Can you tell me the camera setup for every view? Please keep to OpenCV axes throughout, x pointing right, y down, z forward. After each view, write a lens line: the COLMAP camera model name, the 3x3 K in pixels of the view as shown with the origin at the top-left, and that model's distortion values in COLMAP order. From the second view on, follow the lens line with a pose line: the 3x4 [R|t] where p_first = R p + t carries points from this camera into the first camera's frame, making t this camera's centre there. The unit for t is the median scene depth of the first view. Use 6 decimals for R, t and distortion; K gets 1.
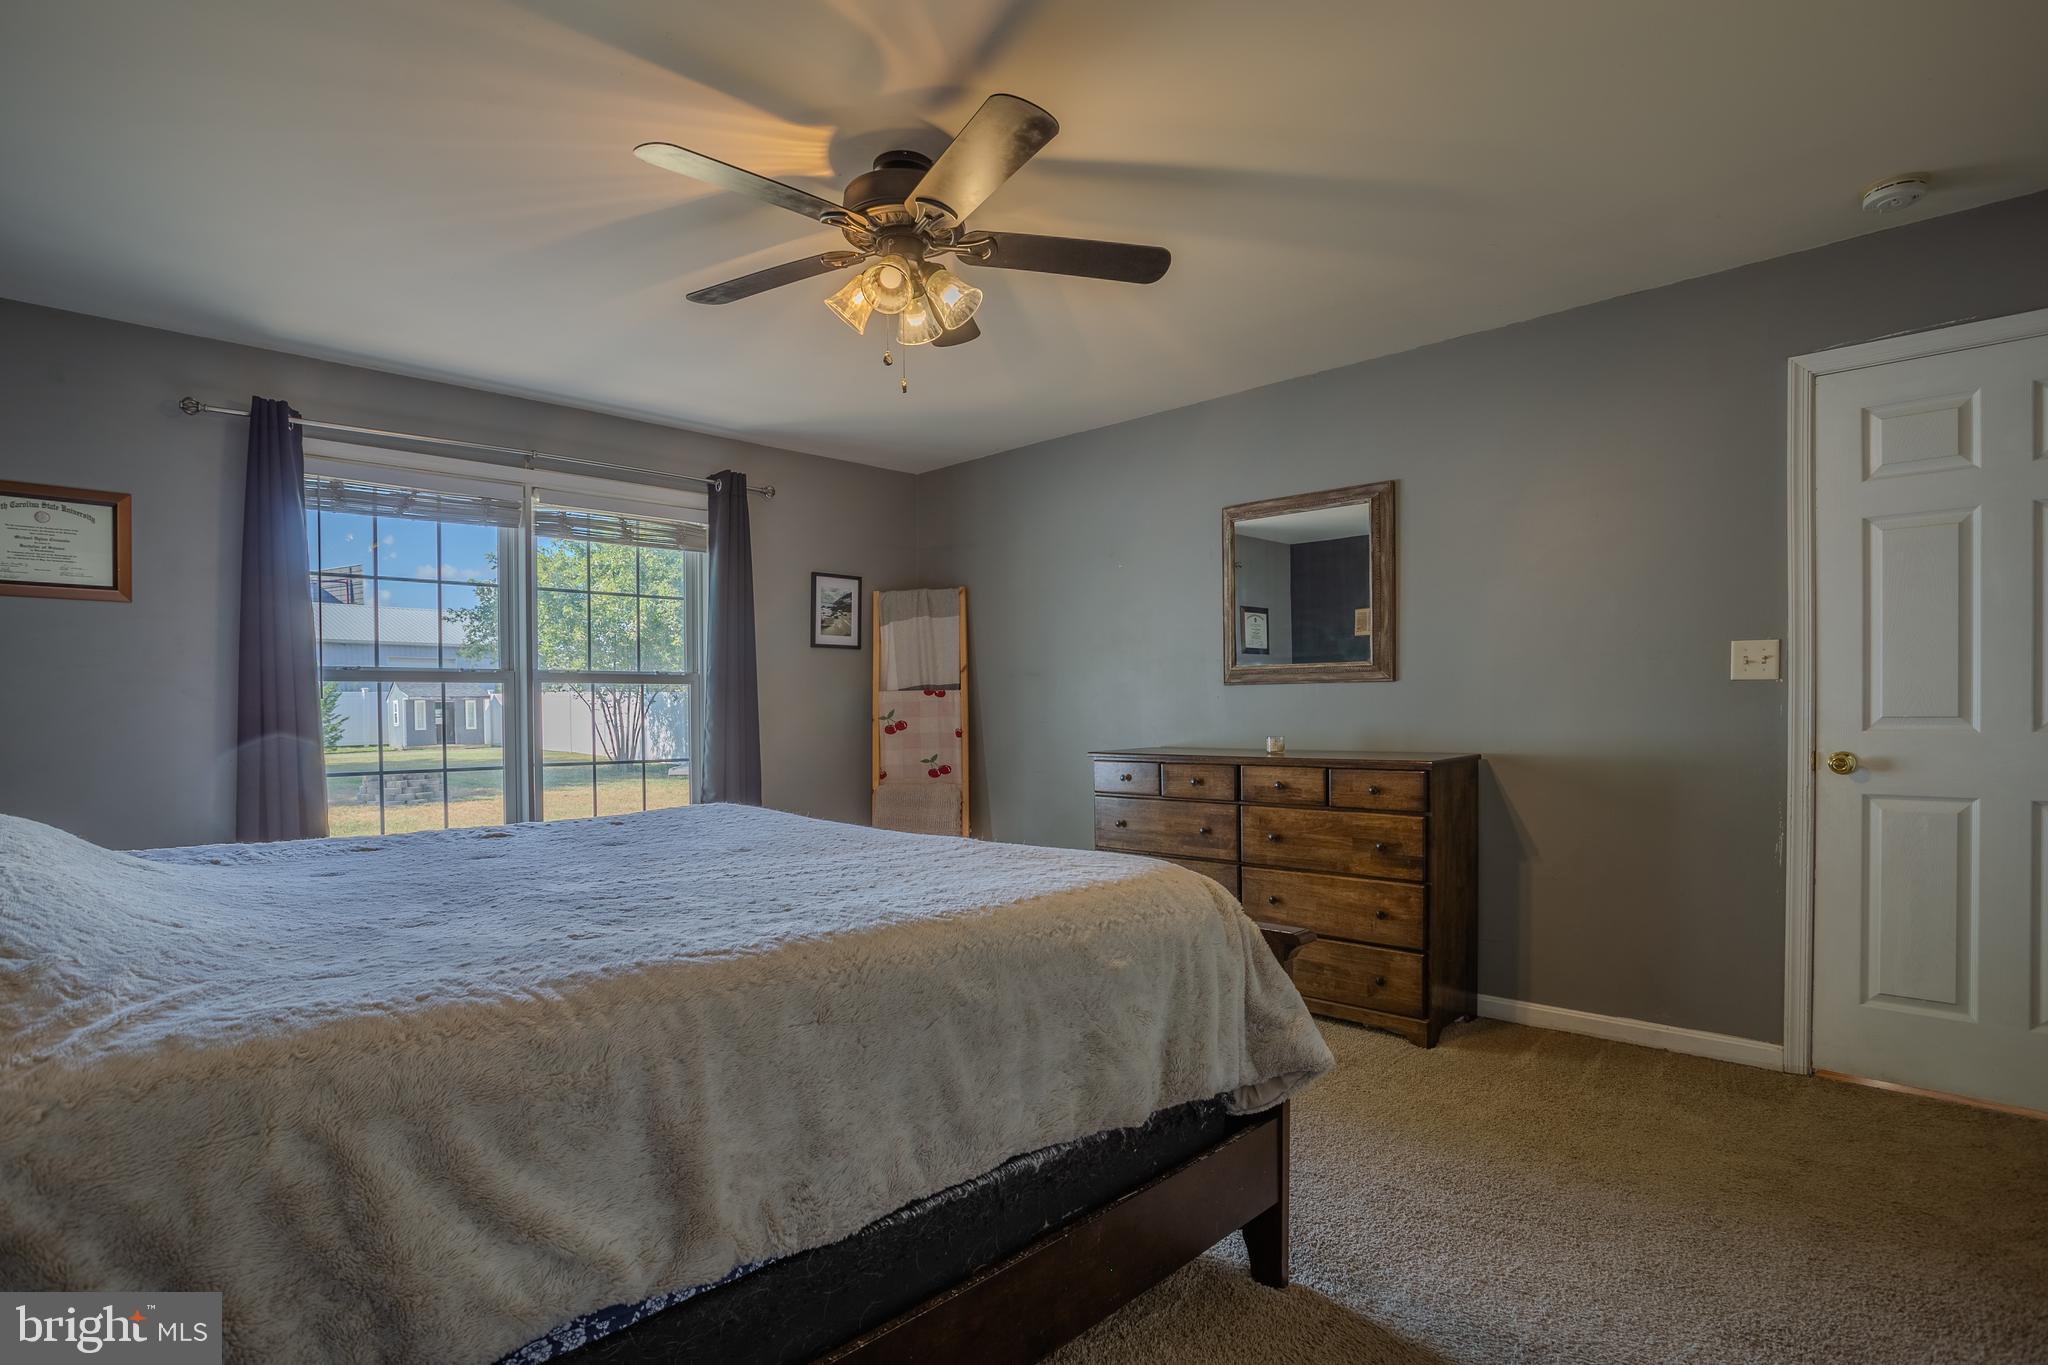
lens RADIAL K [[1019.5, 0, 1022.9], [0, 1019.5, 714.5], [0, 0, 1]] dist [-0.083208, 0.039795]
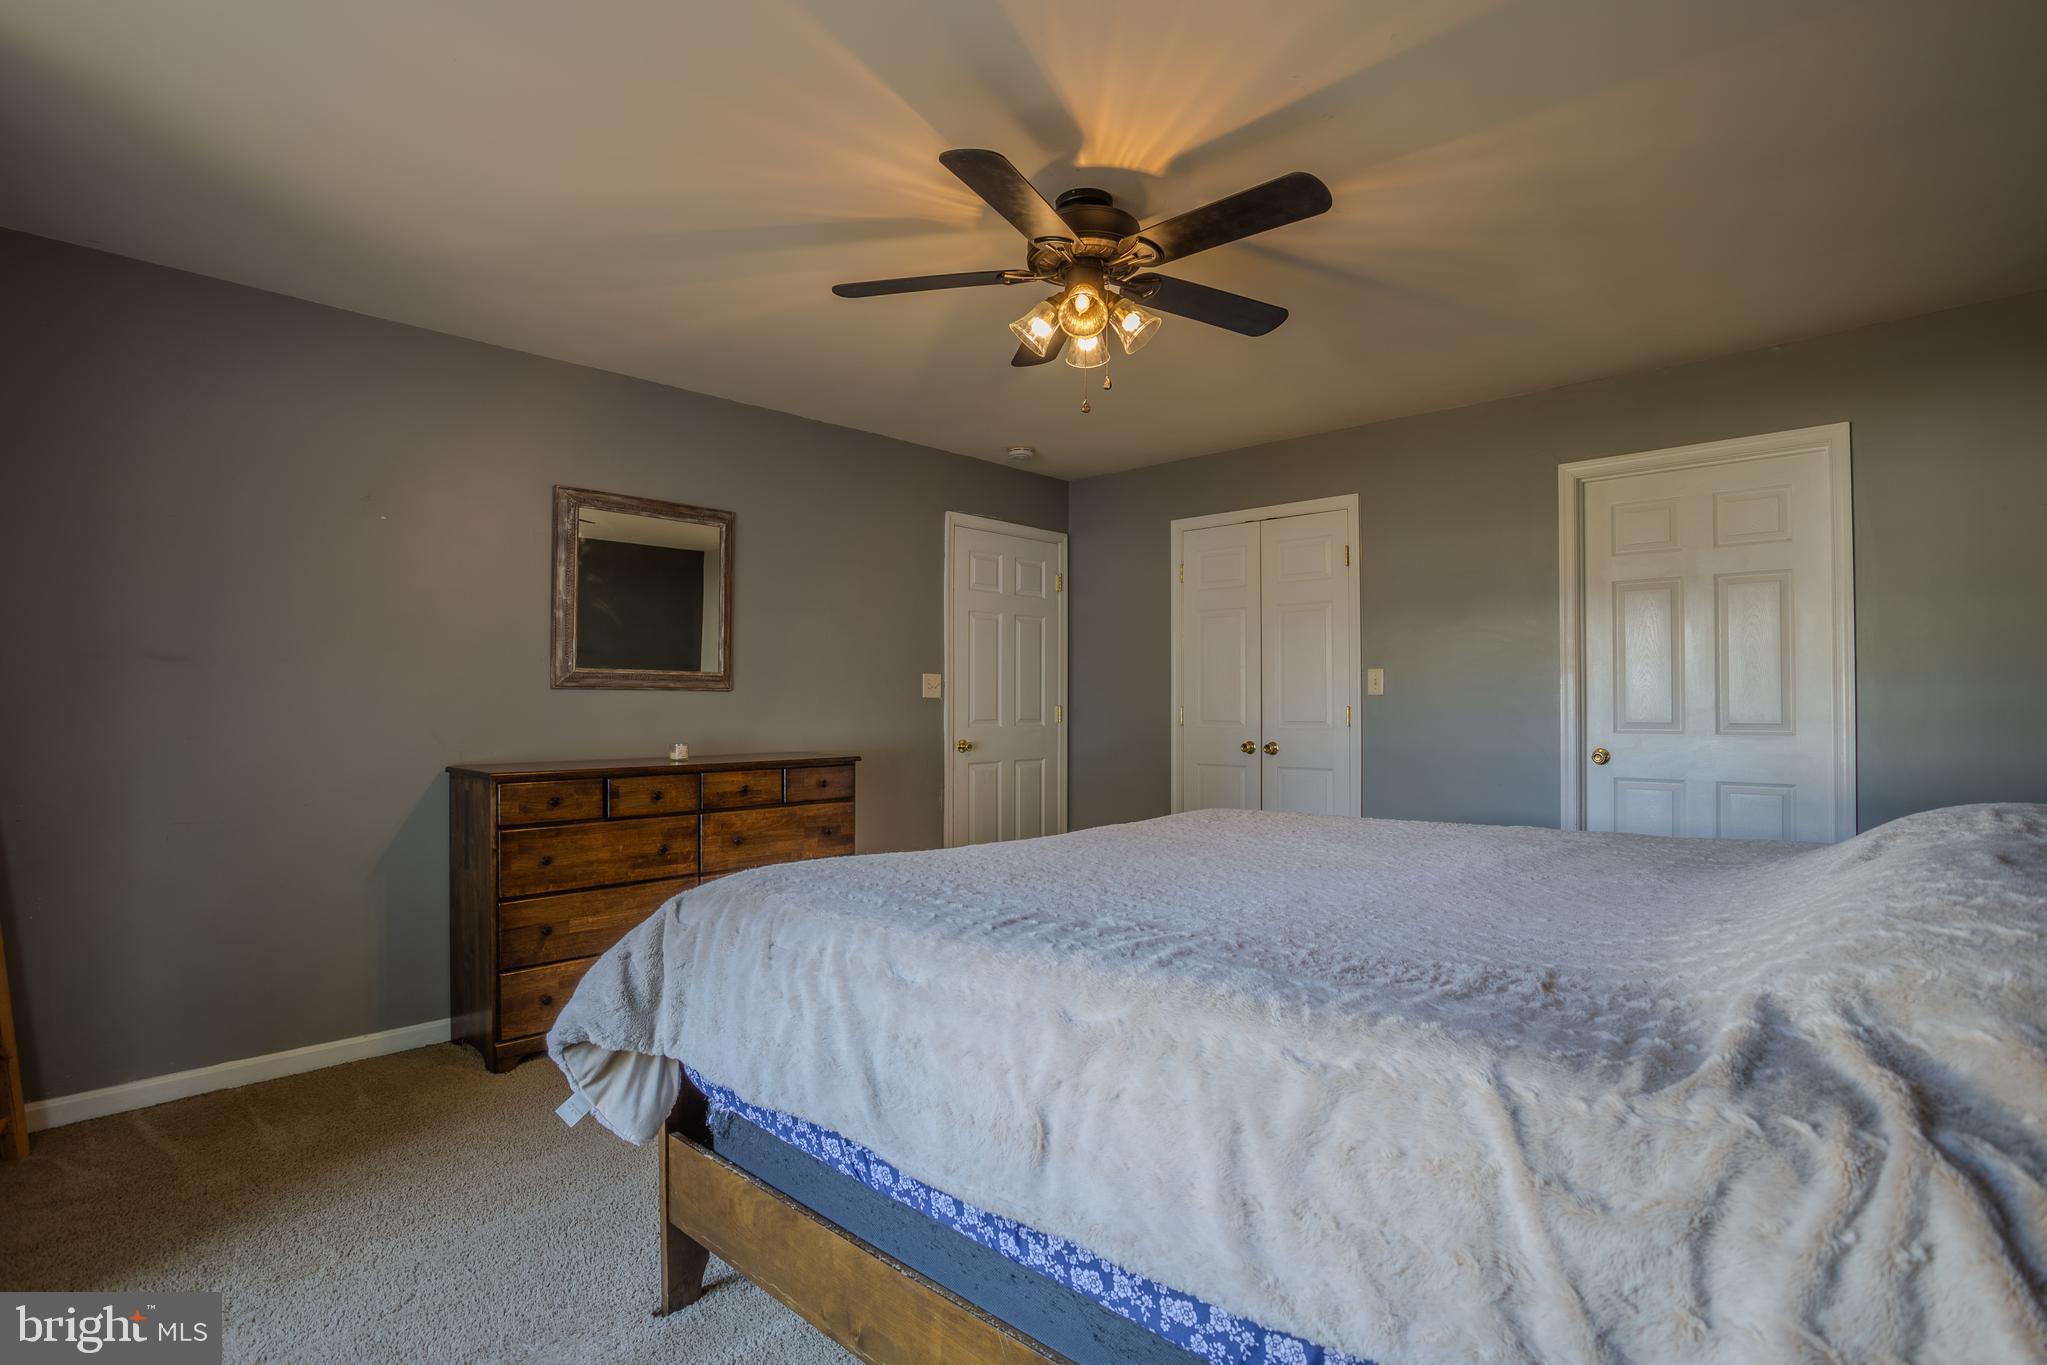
lens RADIAL K [[1021.9, 0, 1022.4], [0, 1021.9, 685.3], [0, 0, 1]] dist [-0.084091, 0.041878]
pose [[-0.033609, 0.031967, 0.998924, -0.760118], [0.010661, 0.999443, -0.031625, -0.000682], [-0.999378, 0.009587, -0.033931, 0.709264]]
